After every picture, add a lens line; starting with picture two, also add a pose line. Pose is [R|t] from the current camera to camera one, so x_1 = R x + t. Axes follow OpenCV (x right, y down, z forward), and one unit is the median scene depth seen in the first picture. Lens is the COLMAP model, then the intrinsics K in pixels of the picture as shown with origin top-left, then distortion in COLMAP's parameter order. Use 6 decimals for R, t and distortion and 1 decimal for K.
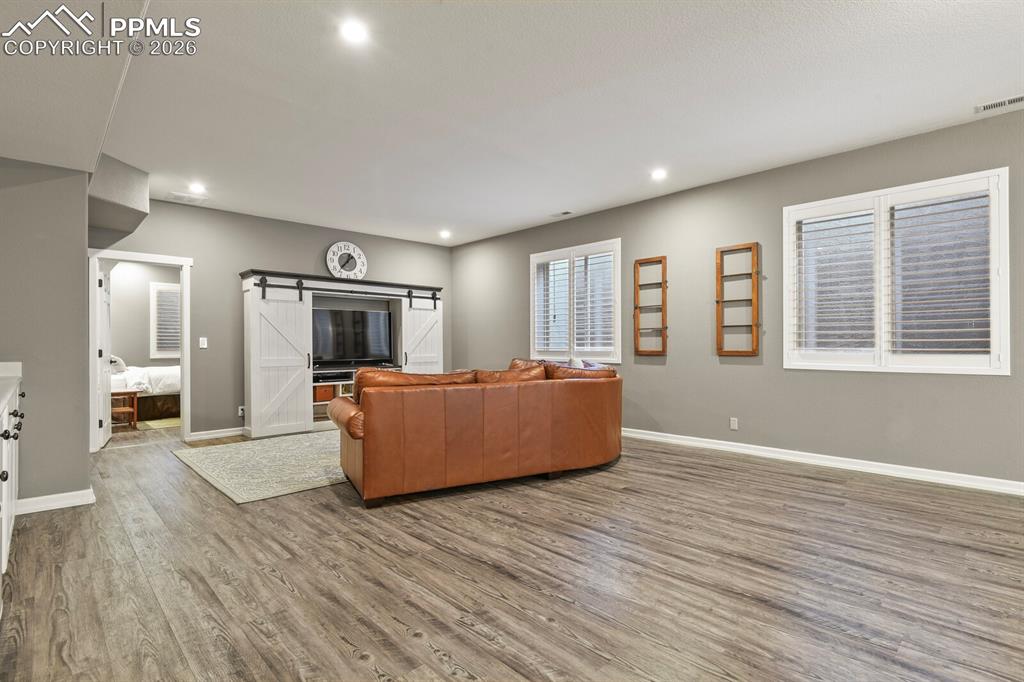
lens RADIAL K [[497.7, 0, 515.6], [0, 497.7, 343.1], [0, 0, 1]] dist [-0.013736, -0.000373]
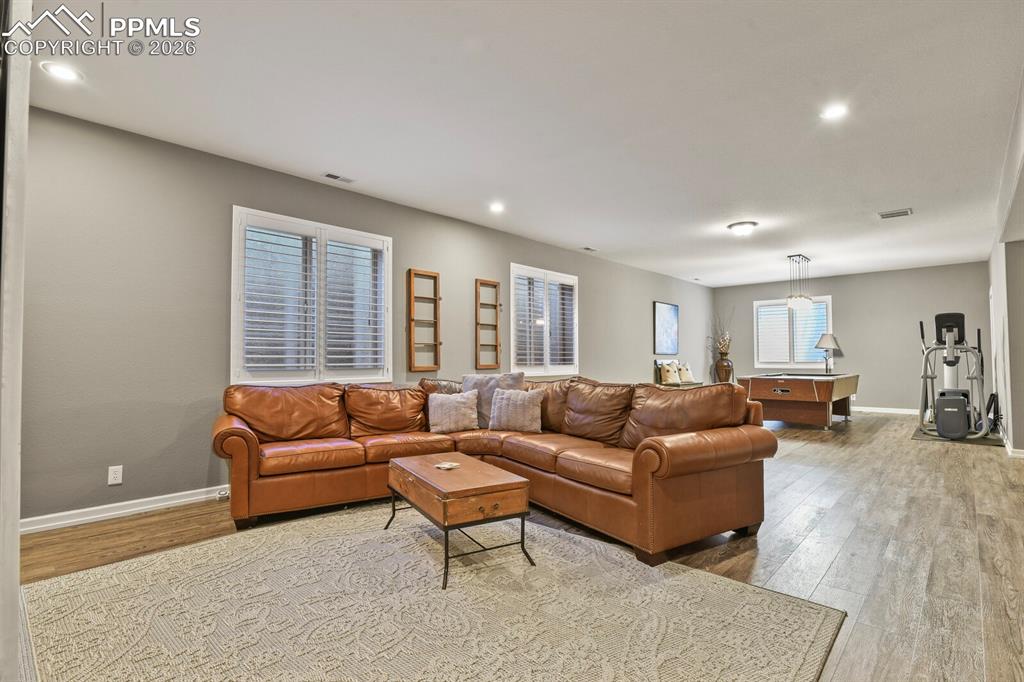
lens RADIAL K [[497.7, 0, 515.6], [0, 497.7, 343.1], [0, 0, 1]] dist [-0.013736, -0.000373]
pose [[-0.062751, 0.038473, 0.997287, -0.674879], [0.001514, 0.999259, -0.038453, 0.007134], [-0.998028, -0.000903, -0.062763, 0.842725]]
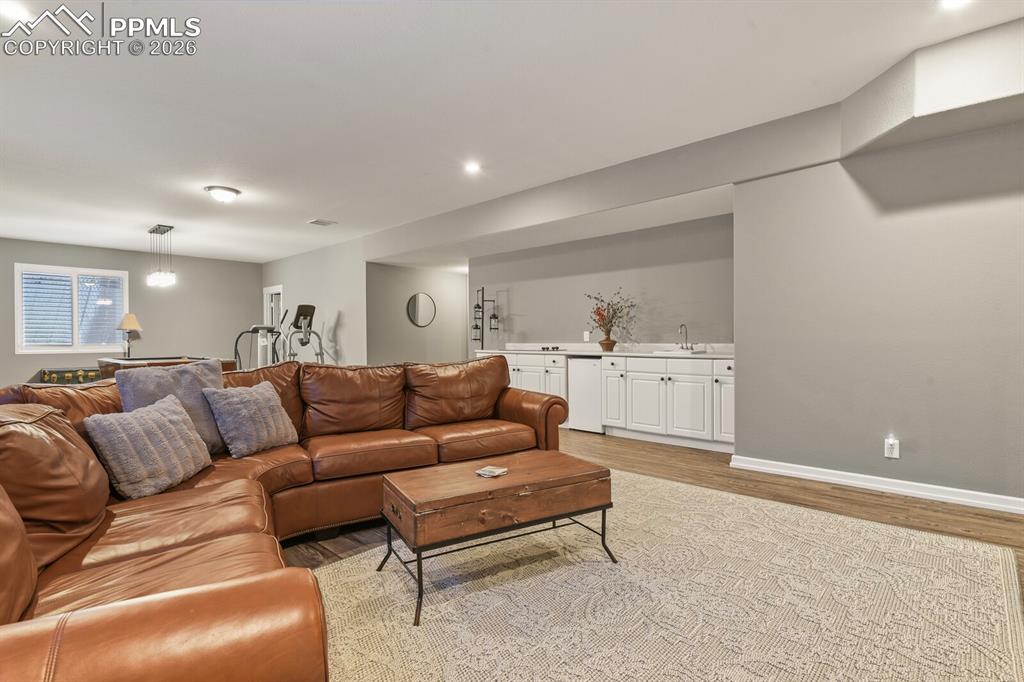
lens RADIAL K [[497.7, 0, 515.6], [0, 497.7, 343.1], [0, 0, 1]] dist [-0.013736, -0.000373]
pose [[-0.998189, 0.013148, -0.058700, -0.165772], [0.012744, 0.999893, 0.007247, 0.007315], [0.058789, 0.006486, -0.998249, 1.270079]]
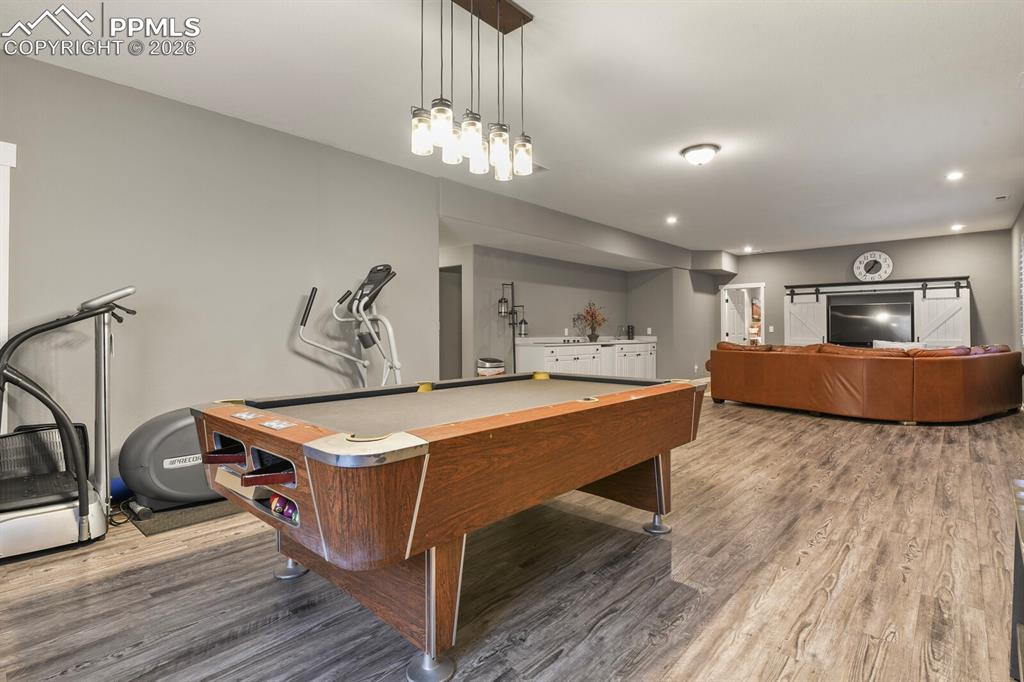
lens RADIAL K [[497.7, 0, 515.6], [0, 497.7, 343.1], [0, 0, 1]] dist [-0.013736, -0.000373]
pose [[0.067107, 0.028081, -0.997351, 1.072496], [0.006543, 0.999570, 0.028584, -0.007715], [0.997724, -0.008444, 0.066894, -0.029350]]
